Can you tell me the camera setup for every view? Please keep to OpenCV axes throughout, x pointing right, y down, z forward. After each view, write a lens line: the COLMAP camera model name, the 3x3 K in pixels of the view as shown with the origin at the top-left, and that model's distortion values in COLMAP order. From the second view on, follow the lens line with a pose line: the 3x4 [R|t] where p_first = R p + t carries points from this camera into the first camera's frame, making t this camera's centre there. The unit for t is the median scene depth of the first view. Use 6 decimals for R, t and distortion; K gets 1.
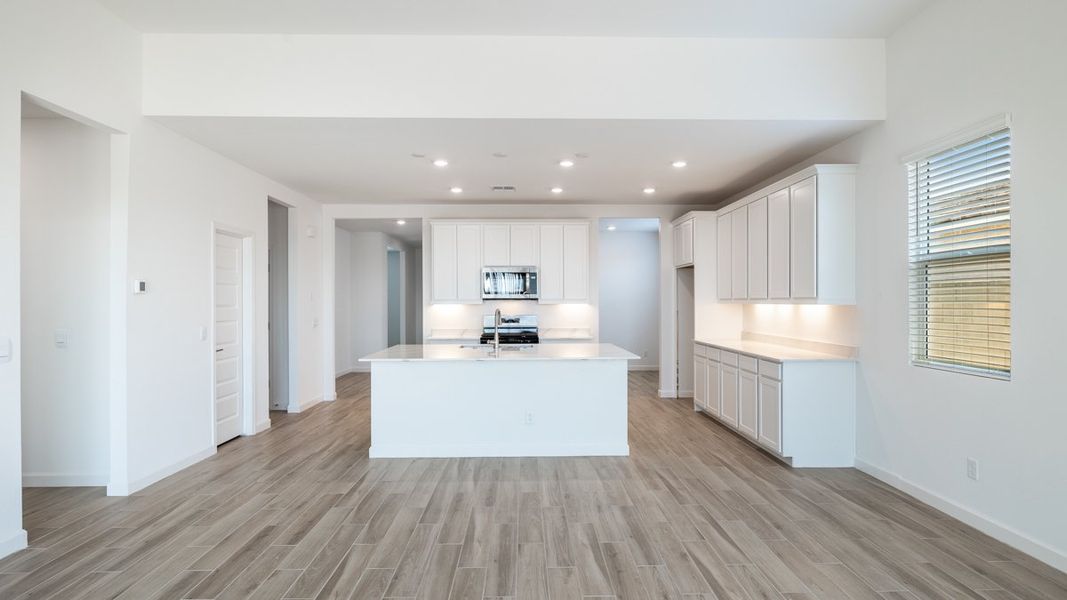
lens RADIAL K [[592.4, 0, 535.4], [0, 592.4, 299.4], [0, 0, 1]] dist [0.005347, -0.002234]
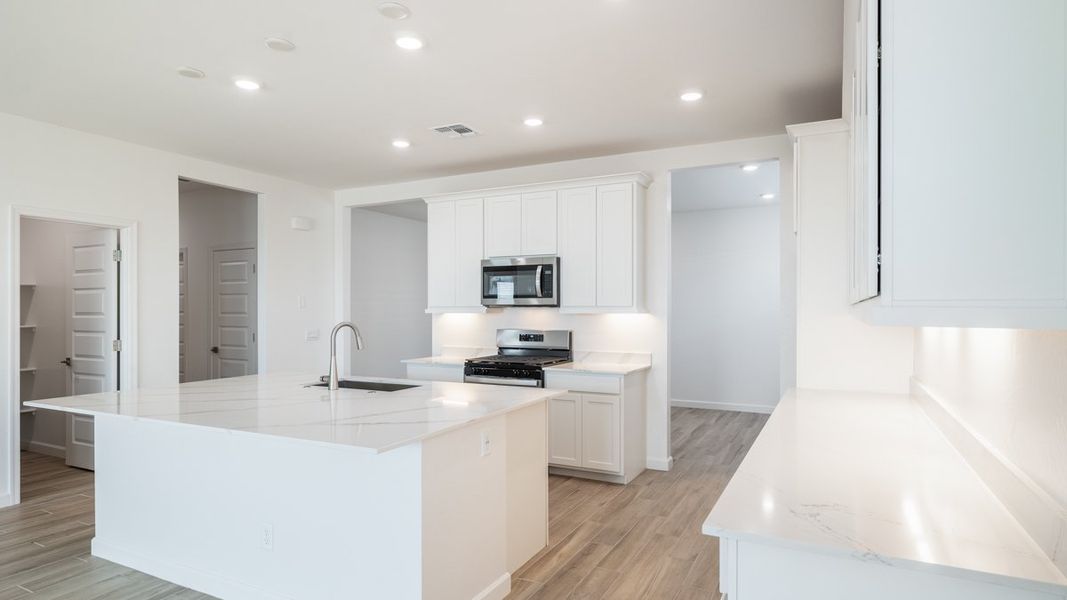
lens RADIAL K [[592.4, 0, 532.9], [0, 592.4, 308.0], [0, 0, 1]] dist [0.005347, -0.002234]
pose [[0.881563, 0.001202, -0.472065, 0.429114], [-0.000604, 0.999999, 0.001419, 0.001315], [0.472066, -0.000966, 0.881562, 0.647559]]
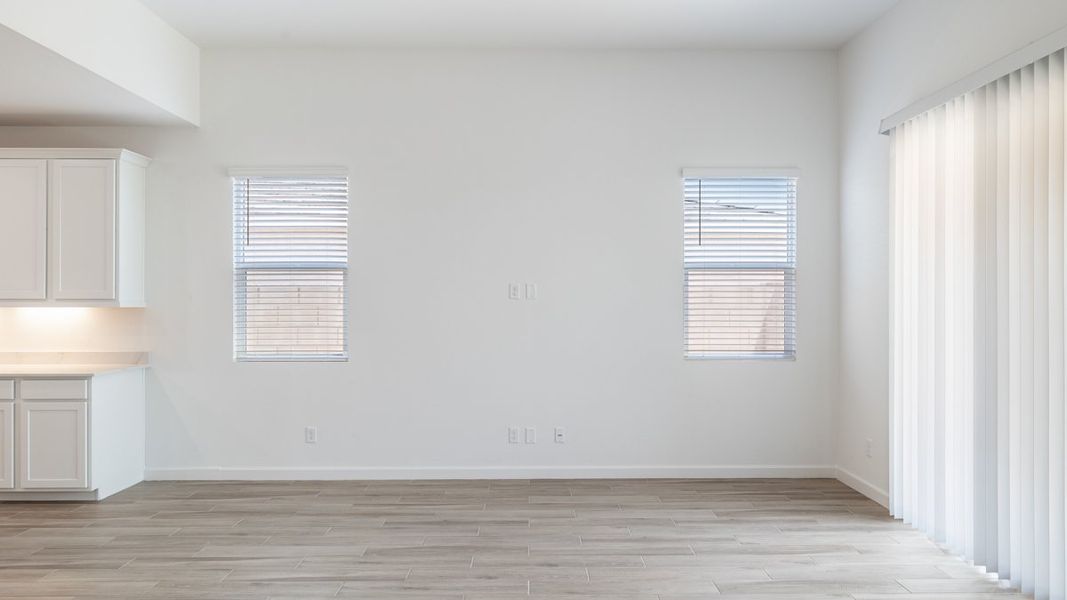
lens RADIAL K [[643.1, 0, 539.6], [0, 643.1, 303.1], [0, 0, 1]] dist [0.003935, -0.002483]
pose [[0.001257, 0.004300, 0.999990, -0.441076], [-0.006407, 0.999970, -0.004291, 0.002323], [-0.999979, -0.006401, 0.001285, 0.342750]]
